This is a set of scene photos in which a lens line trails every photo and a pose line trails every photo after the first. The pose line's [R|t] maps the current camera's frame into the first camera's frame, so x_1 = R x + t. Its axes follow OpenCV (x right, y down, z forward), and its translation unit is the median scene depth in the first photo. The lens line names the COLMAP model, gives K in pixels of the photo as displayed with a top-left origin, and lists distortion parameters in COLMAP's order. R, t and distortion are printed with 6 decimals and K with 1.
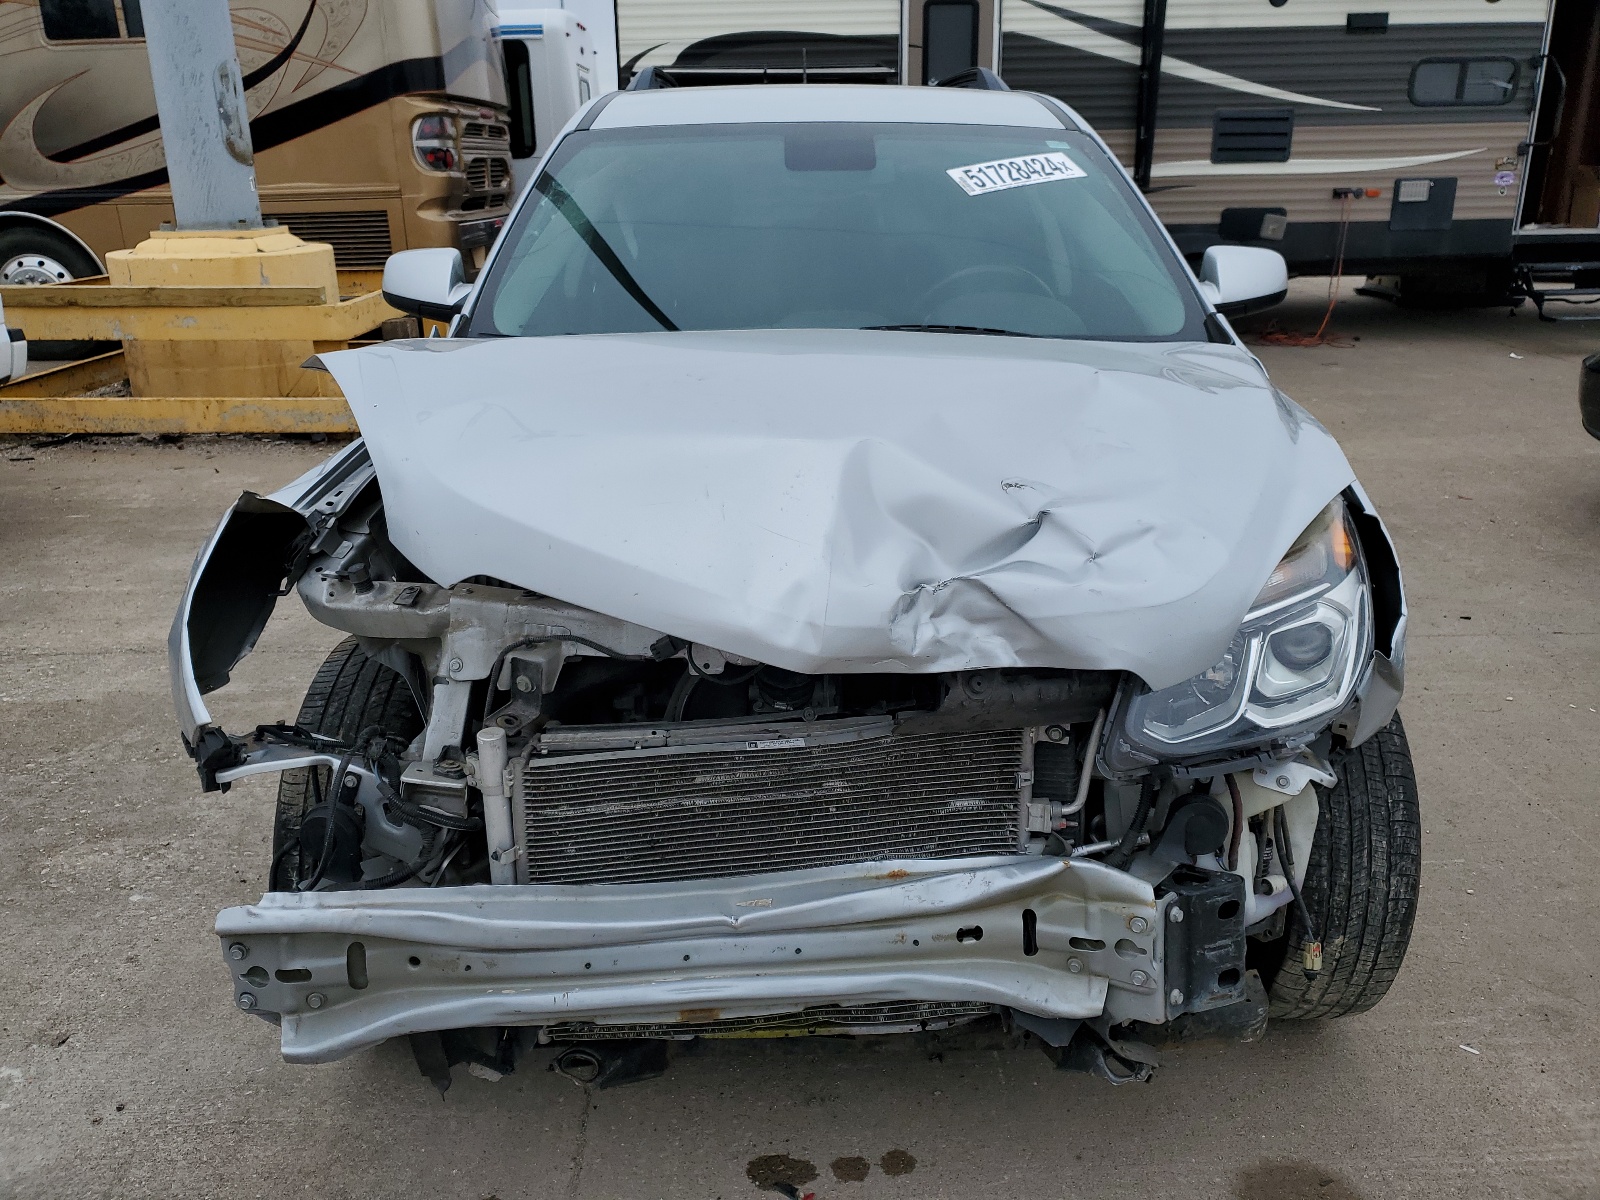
lens RADIAL K [[1191.8, 0, 800.0], [0, 1191.8, 600.0], [0, 0, 1]] dist [-0.011966, 0.003905]
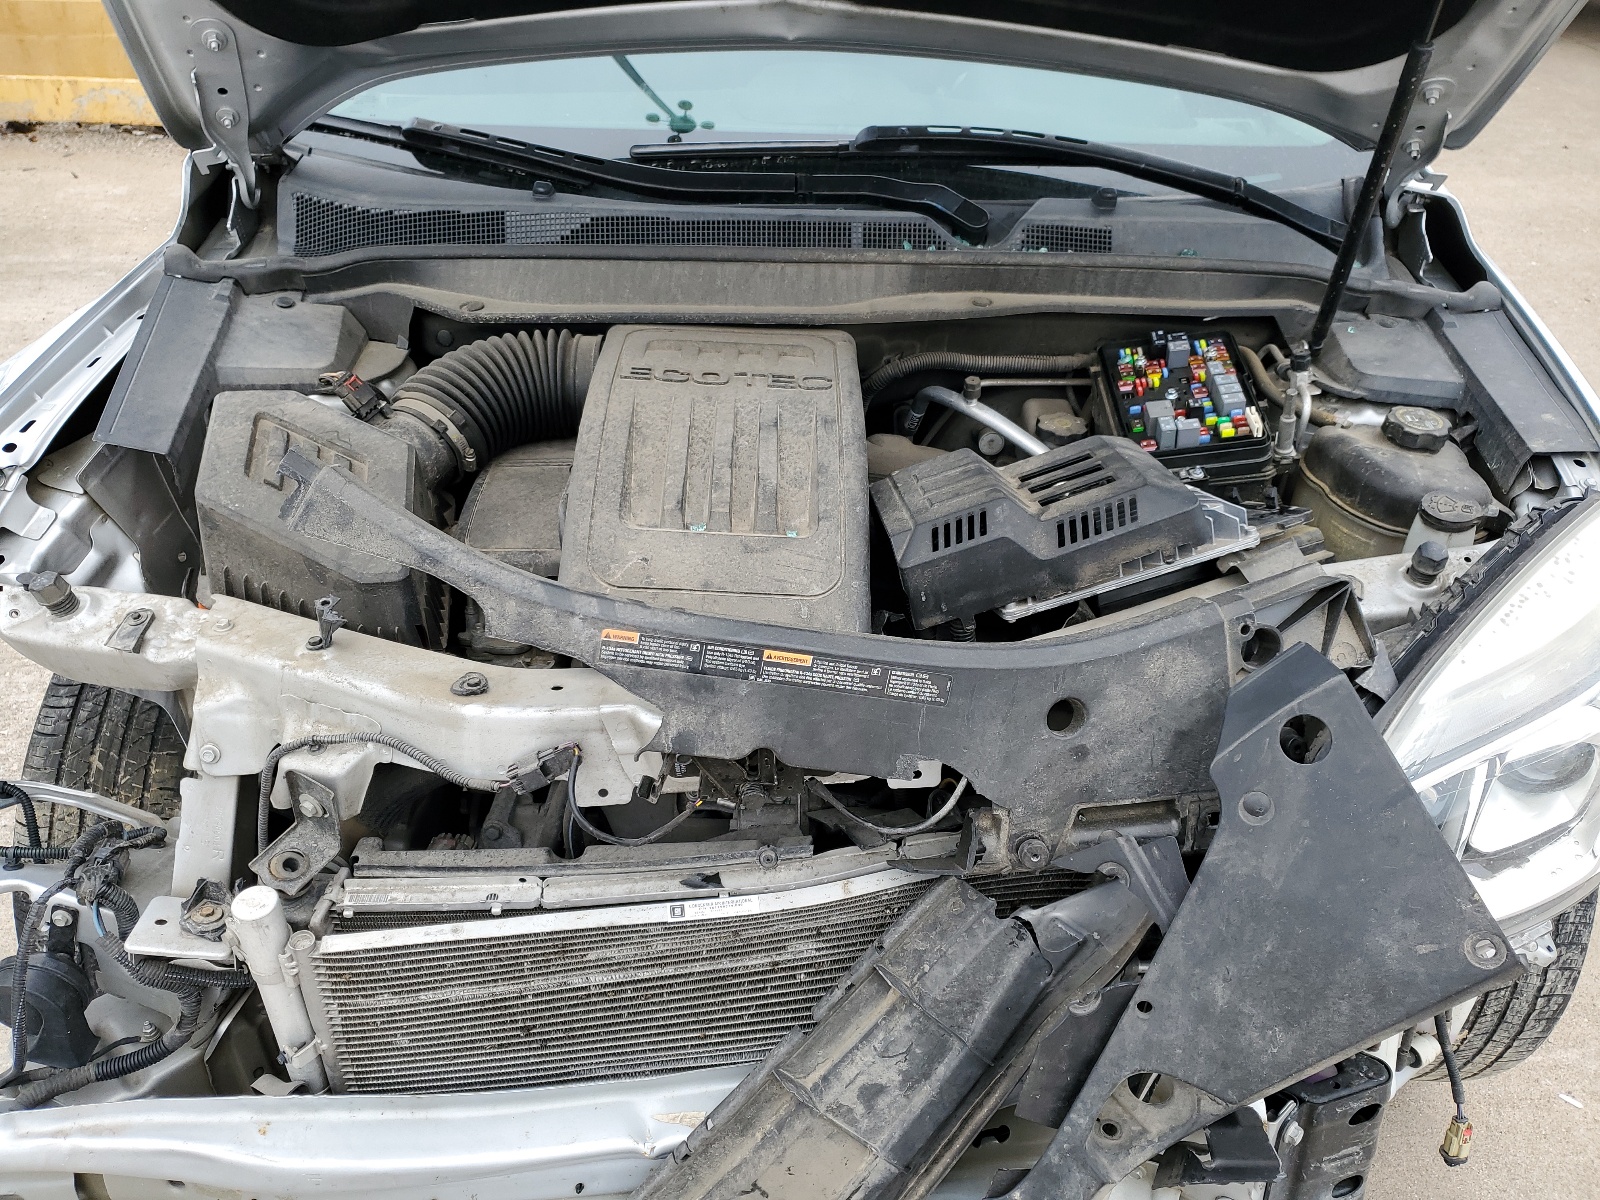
lens RADIAL K [[1191.8, 0, 800.0], [0, 1191.8, 600.0], [0, 0, 1]] dist [-0.011966, 0.003905]
pose [[0.999399, 0.022141, 0.026664, 0.005316], [-0.028358, 0.964691, 0.261854, -0.200802], [-0.019924, -0.262453, 0.964739, 0.414832]]
